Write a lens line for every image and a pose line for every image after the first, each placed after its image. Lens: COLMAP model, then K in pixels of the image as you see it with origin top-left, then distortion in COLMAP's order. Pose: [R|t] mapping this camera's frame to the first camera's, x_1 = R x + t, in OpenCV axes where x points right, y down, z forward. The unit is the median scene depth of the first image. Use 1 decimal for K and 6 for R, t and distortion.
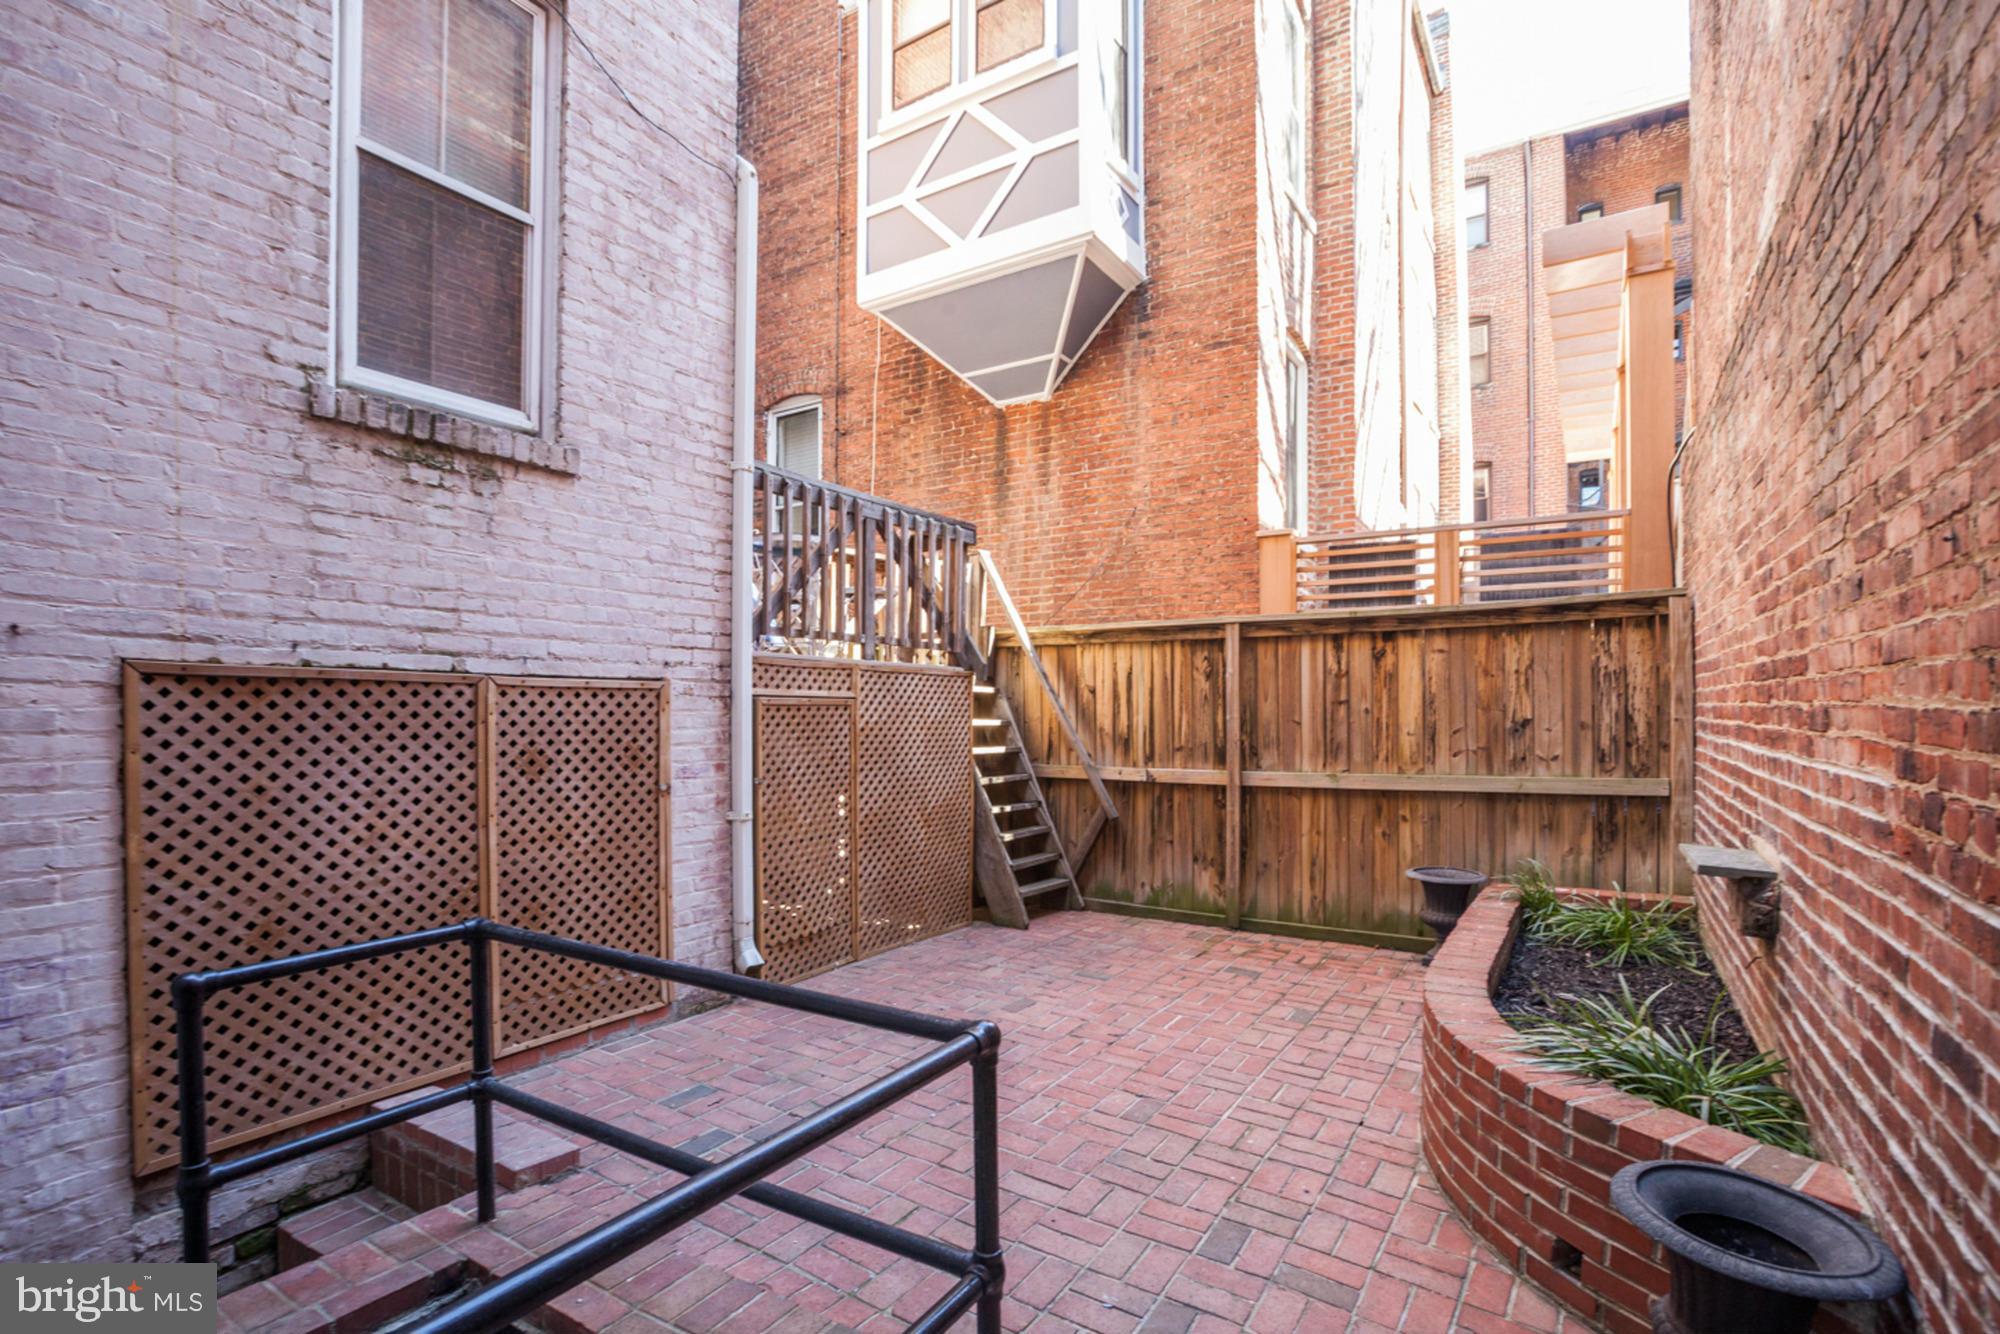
lens RADIAL K [[931.3, 0, 998.3], [0, 931.3, 703.9], [0, 0, 1]] dist [-0.021064, -0.000059]
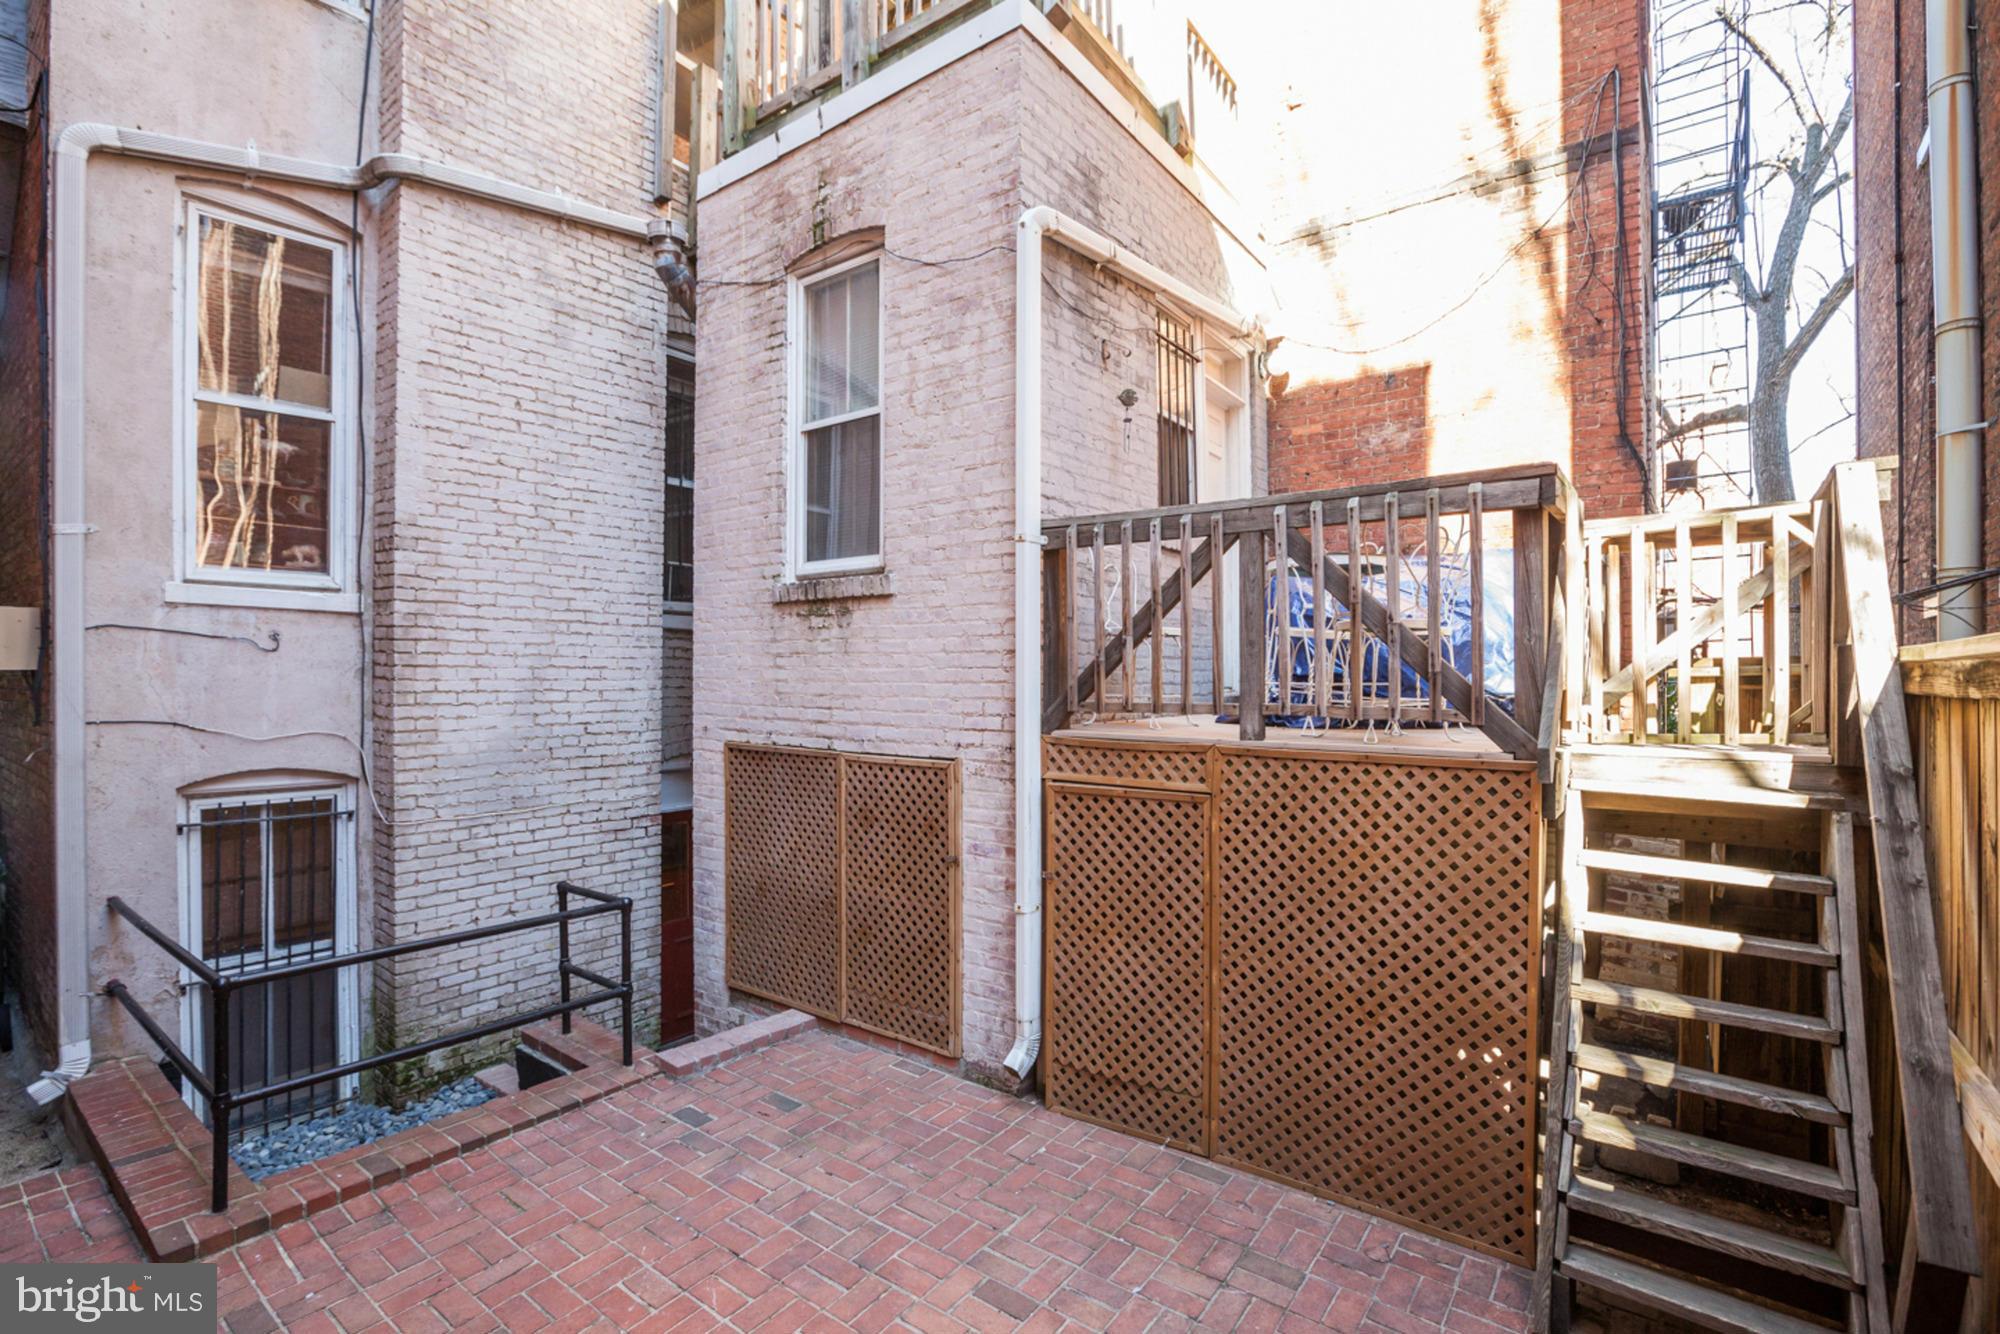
lens RADIAL K [[914.7, 0, 1000.0], [0, 914.7, 667.0], [0, 0, 1]] dist [-0.071587, 0.000025]
pose [[-0.082106, -0.009325, -0.996580, 0.494960], [0.006827, 0.999928, -0.009919, -0.087502], [0.996600, -0.007618, -0.082036, 0.807207]]
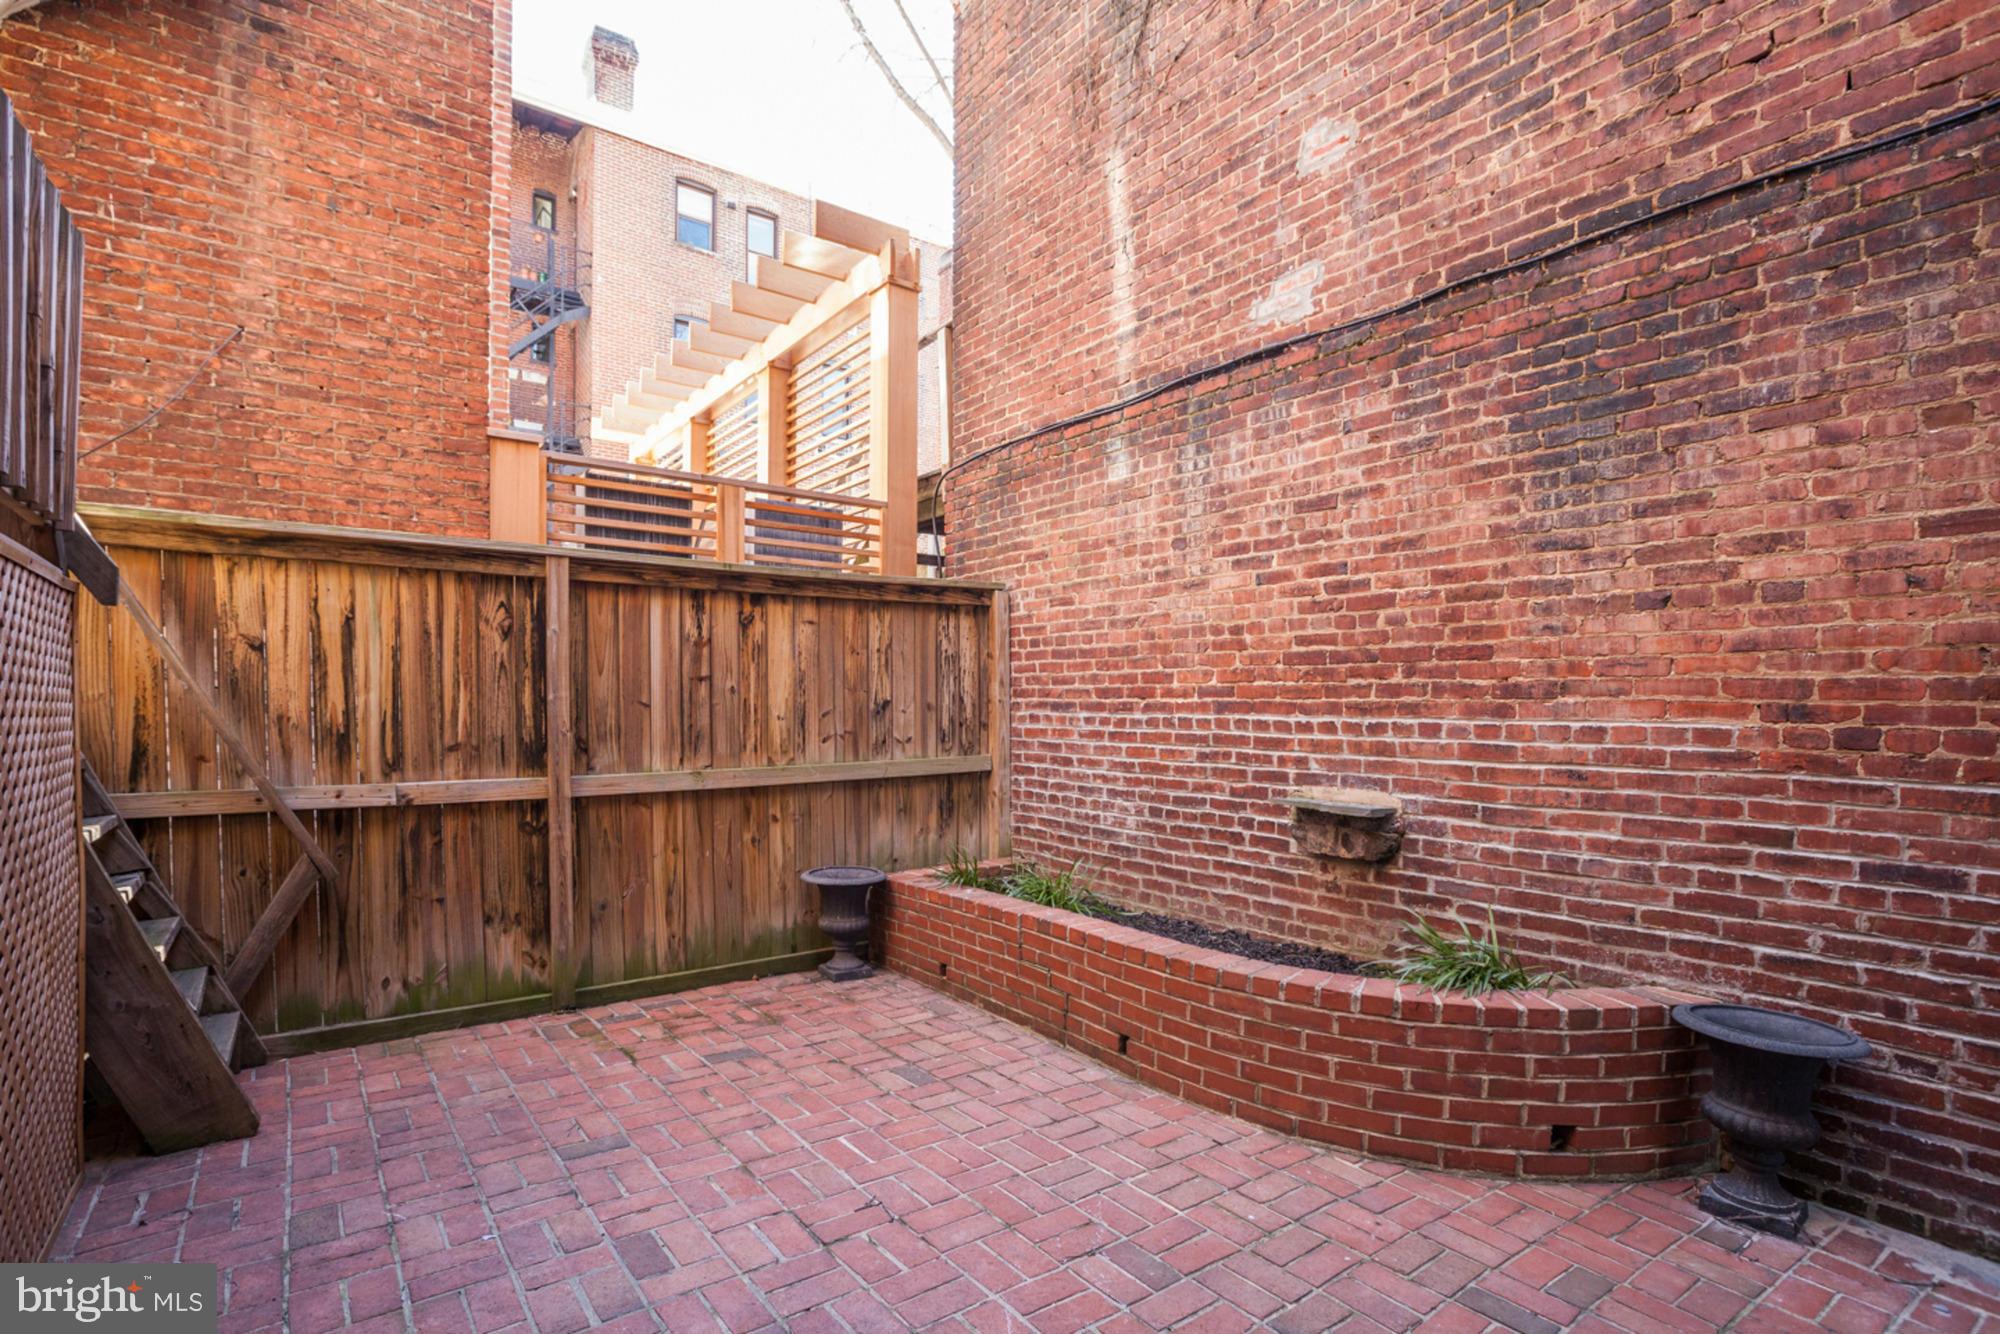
lens RADIAL K [[964.8, 0, 998.8], [0, 964.8, 714.0], [0, 0, 1]] dist [-0.046848, 0.022693]
pose [[0.357612, -0.005728, 0.933853, -0.299430], [-0.010214, 0.999897, 0.010044, 0.018002], [-0.933814, -0.013131, 0.357517, 0.490958]]
